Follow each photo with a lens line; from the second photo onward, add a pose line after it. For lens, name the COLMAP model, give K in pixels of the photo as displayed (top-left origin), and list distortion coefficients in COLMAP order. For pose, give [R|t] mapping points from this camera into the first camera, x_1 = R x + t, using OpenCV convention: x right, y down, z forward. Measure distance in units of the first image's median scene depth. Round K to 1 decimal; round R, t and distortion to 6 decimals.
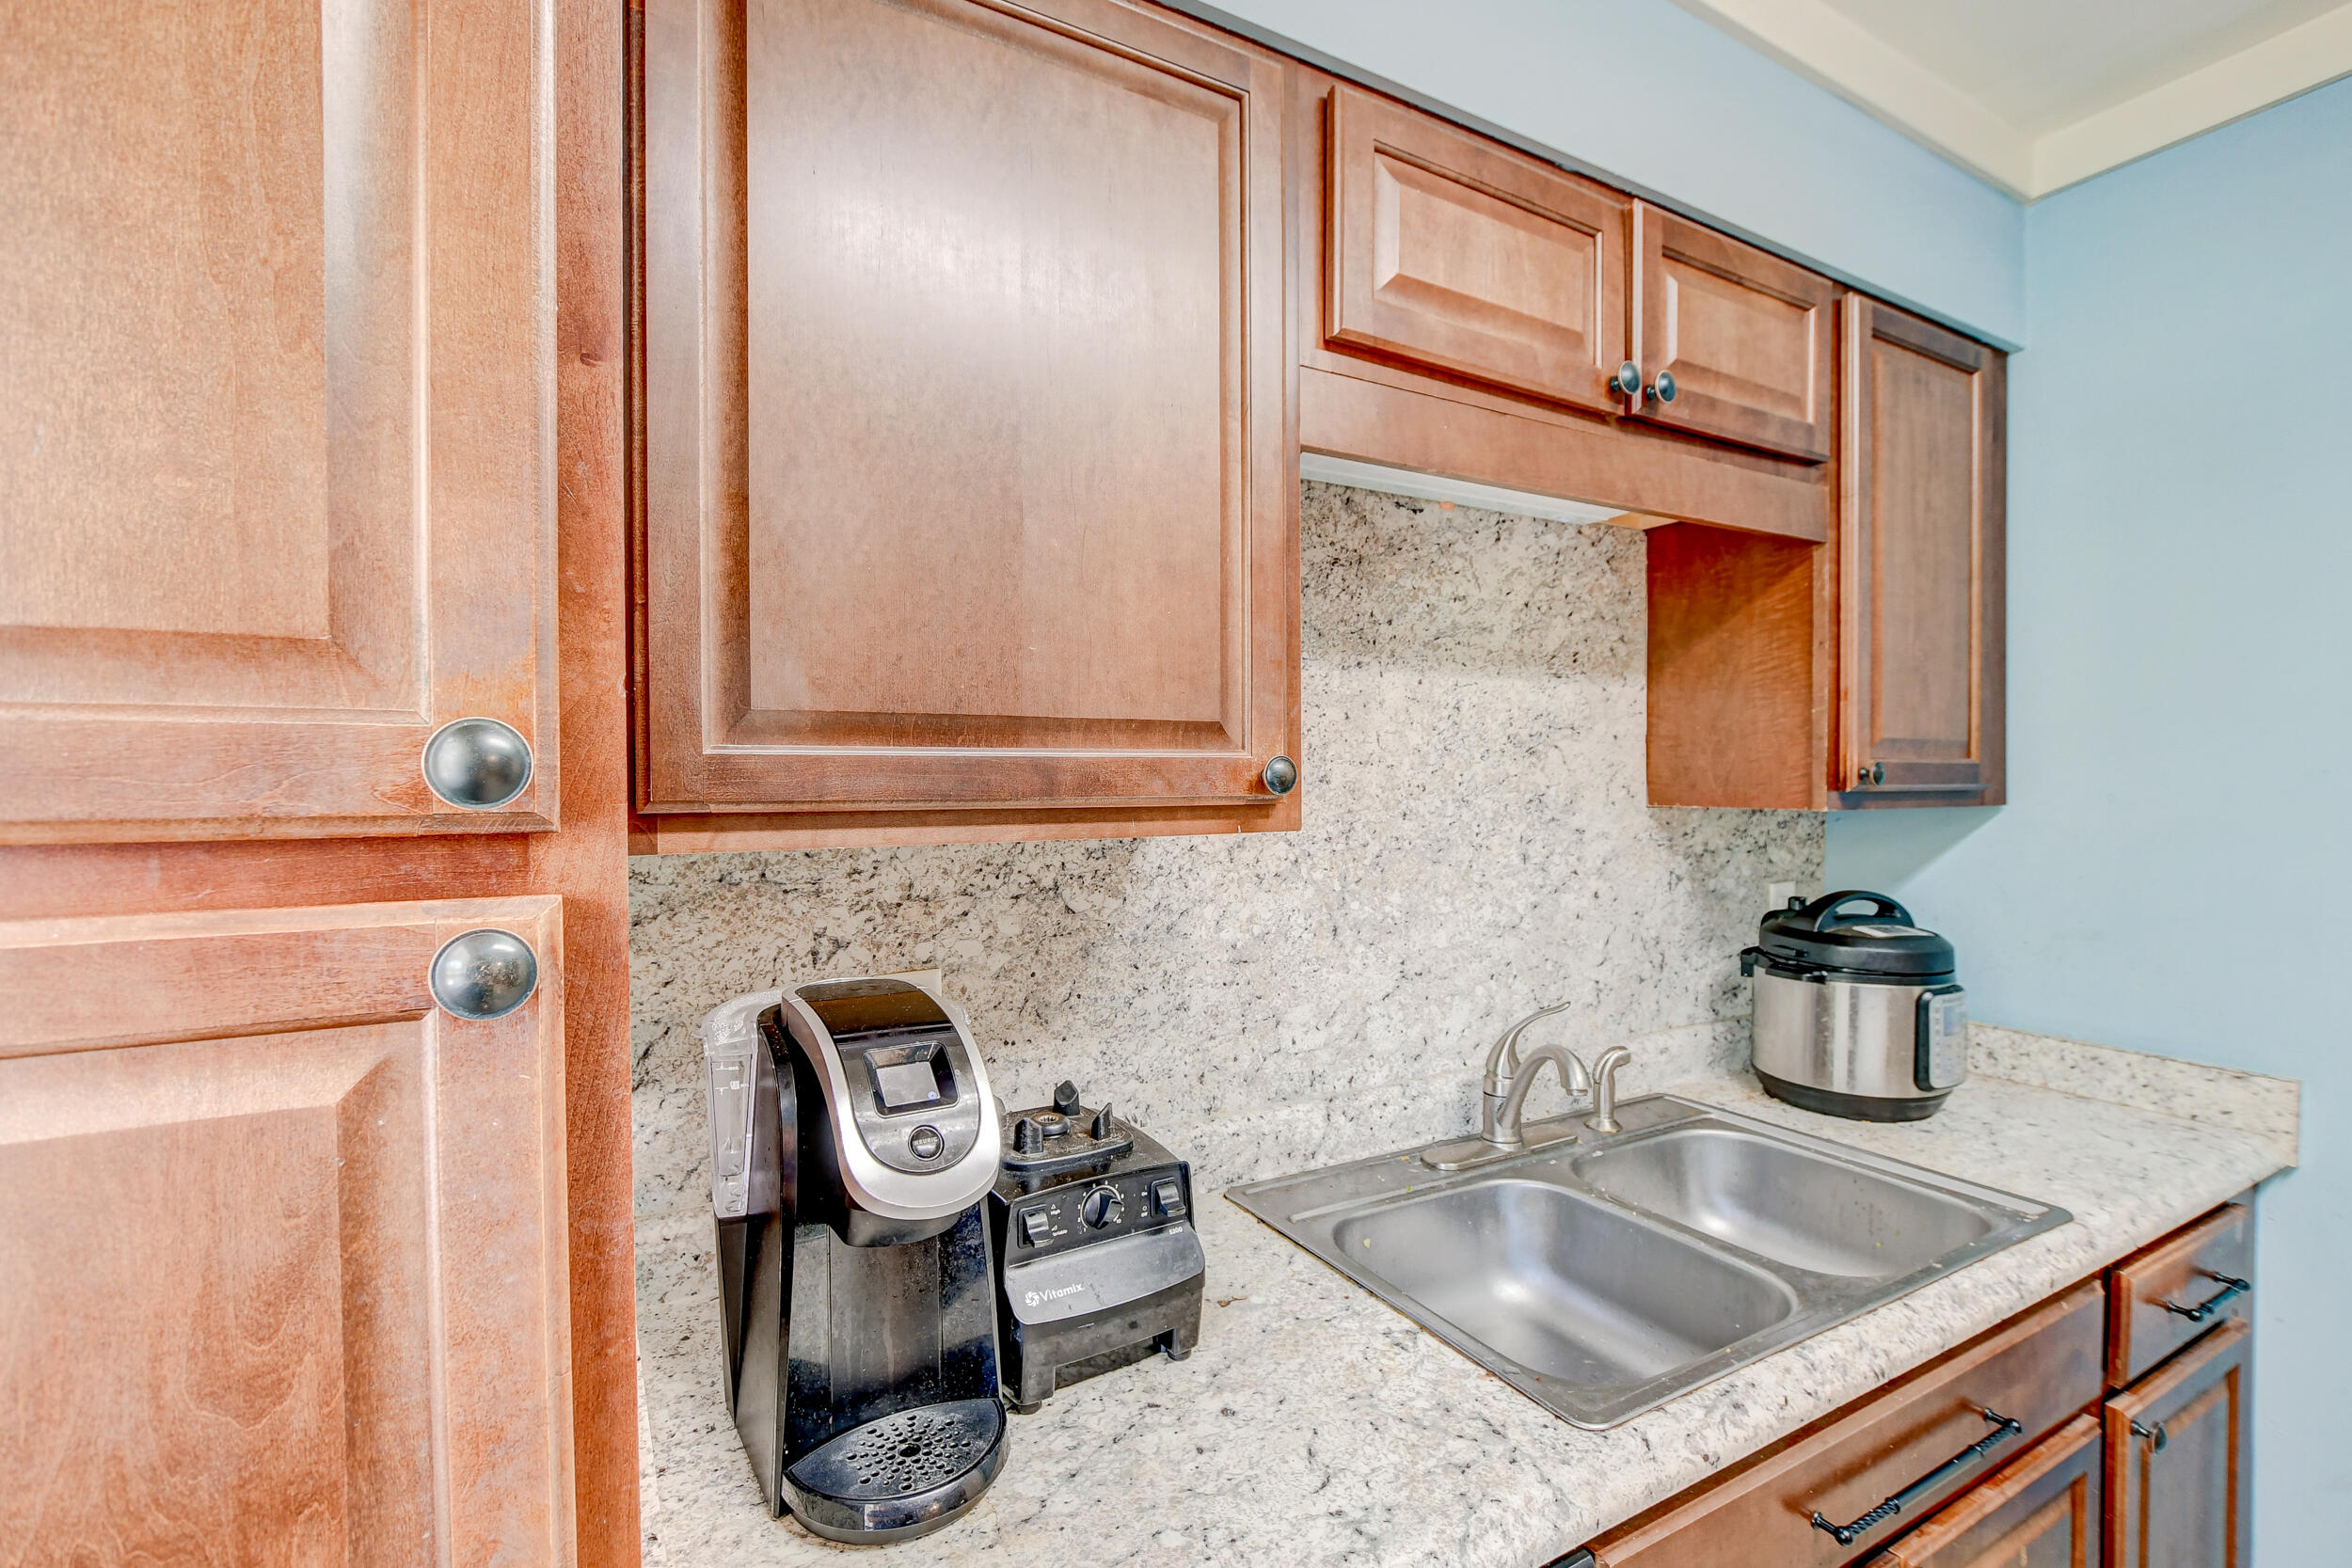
lens RADIAL K [[1031.0, 0, 1168.0], [0, 1031.0, 791.8], [0, 0, 1]] dist [-0.012107, 0.001281]
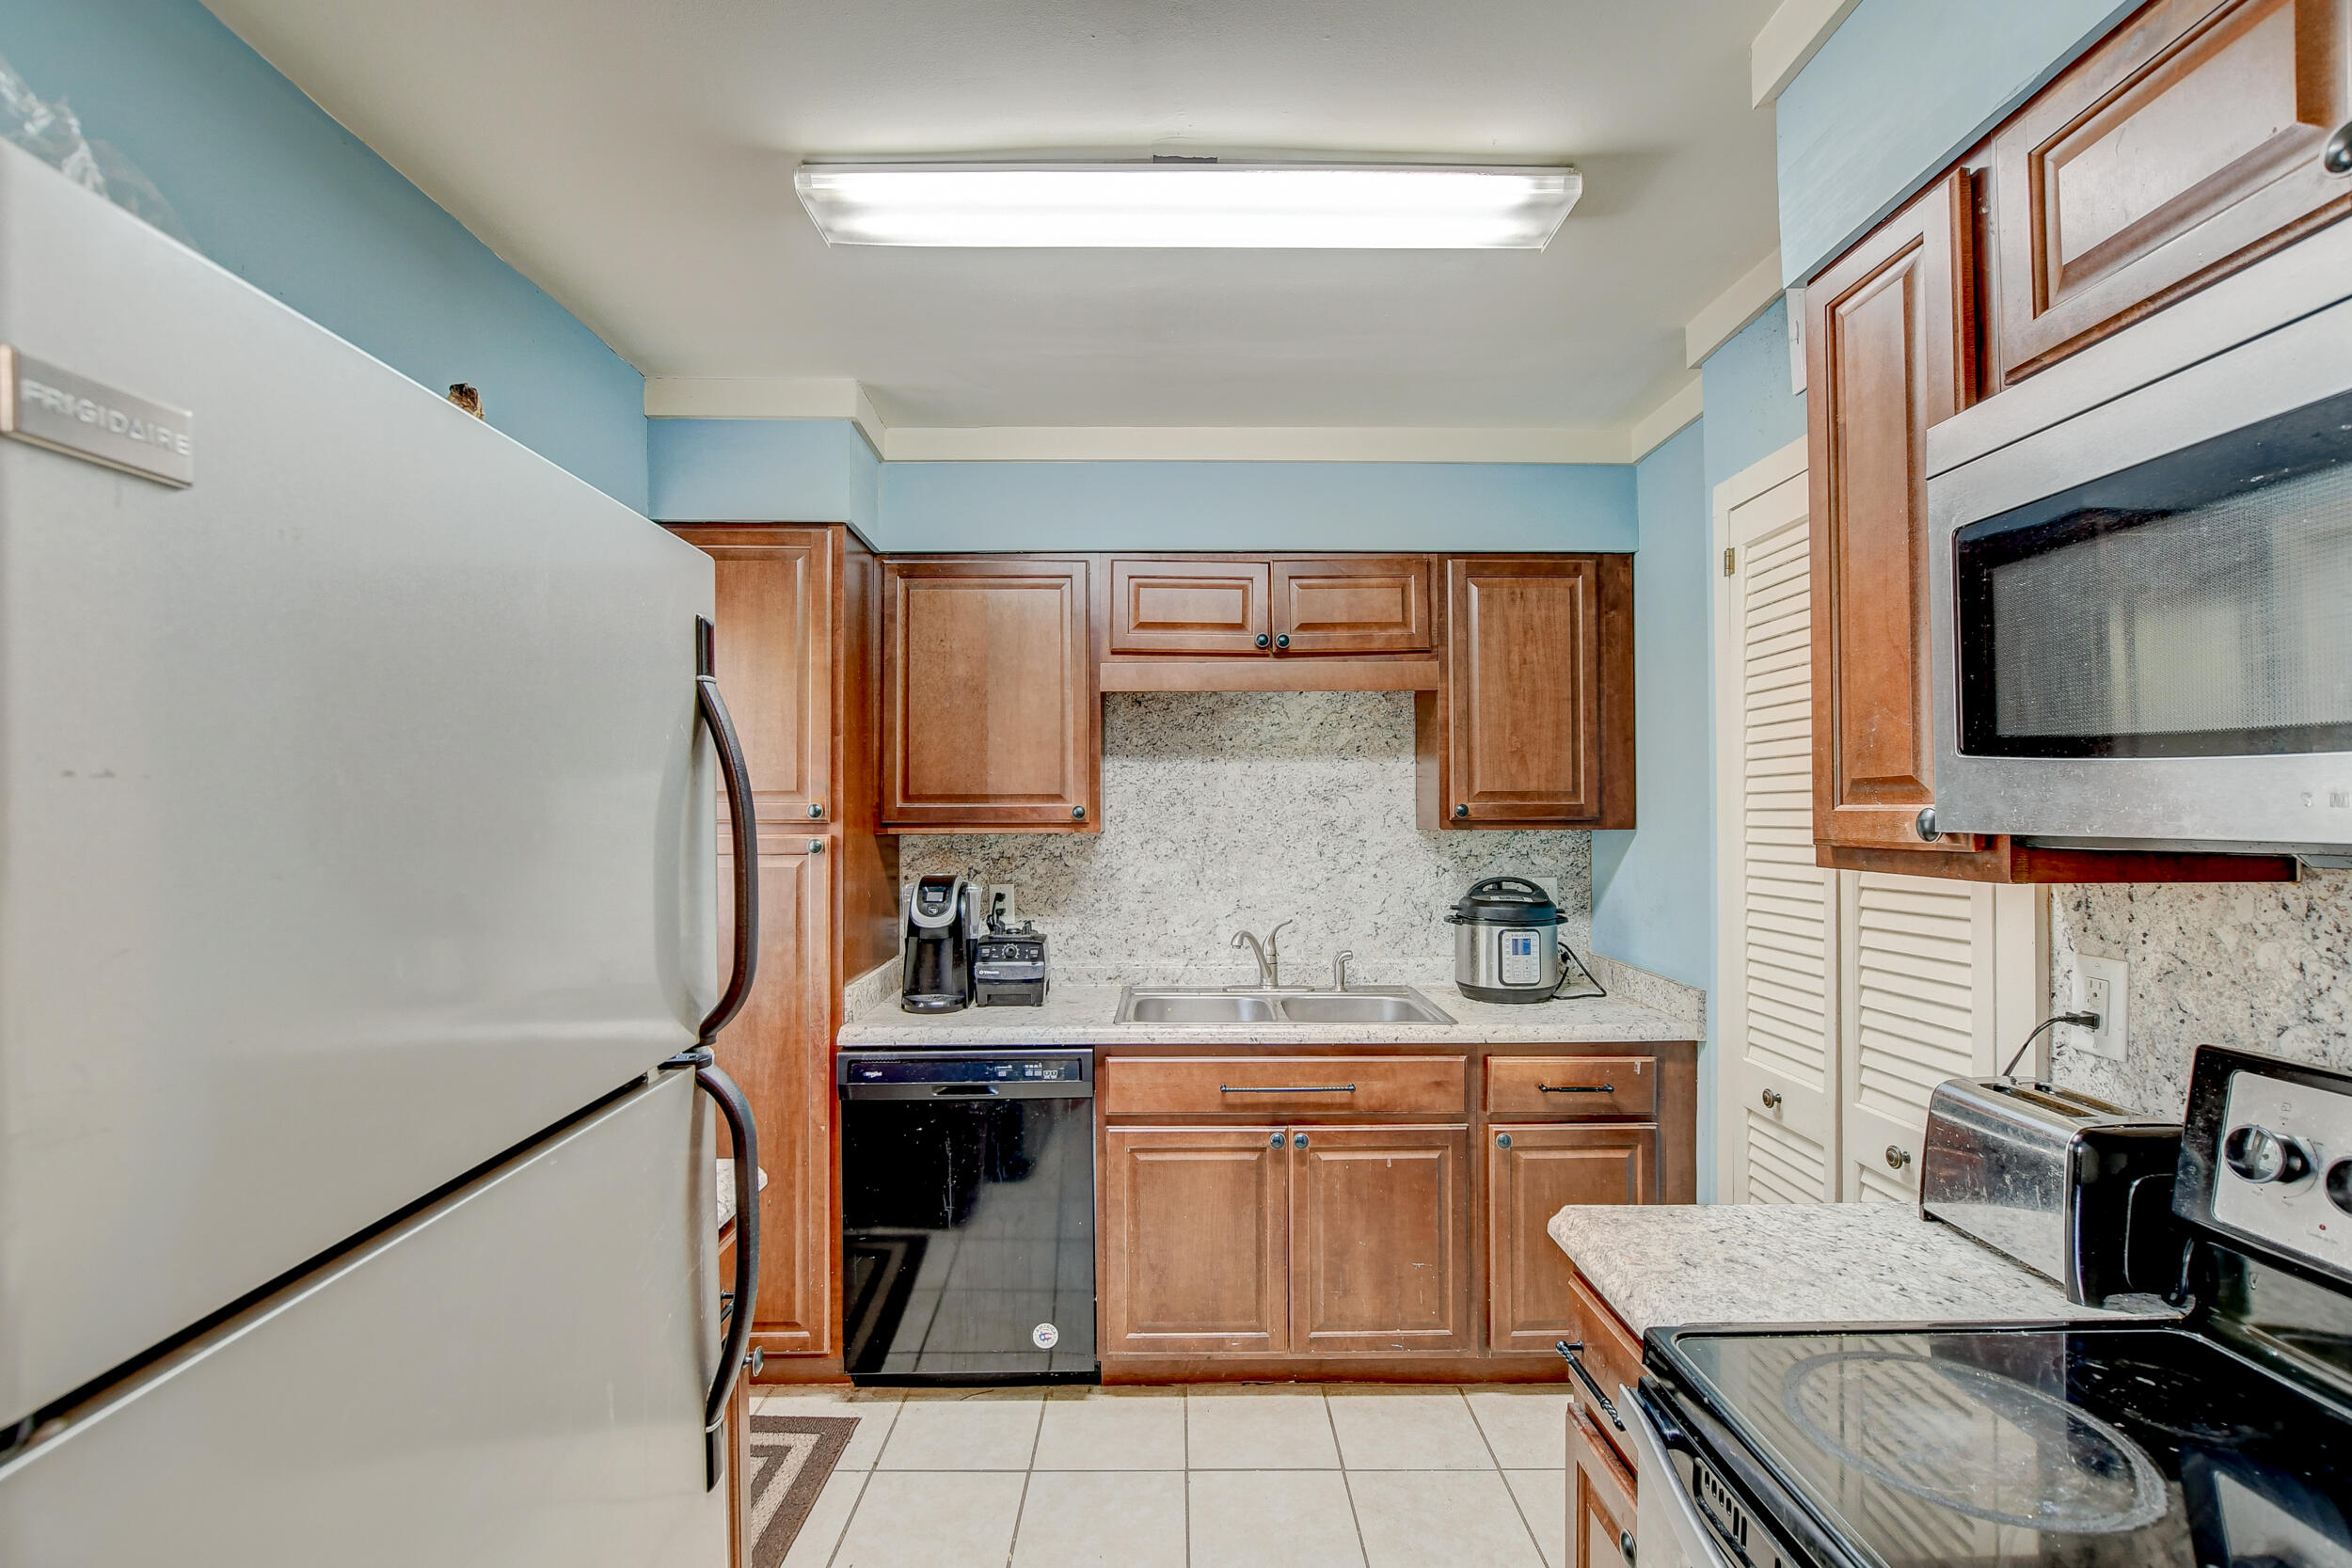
lens RADIAL K [[1031.0, 0, 1182.3], [0, 1031.0, 788.3], [0, 0, 1]] dist [-0.012107, 0.001281]
pose [[0.878808, -0.011005, -0.477049, 1.154607], [-0.005918, 0.999406, -0.033956, 0.009192], [0.477140, 0.032663, 0.878220, -0.921751]]
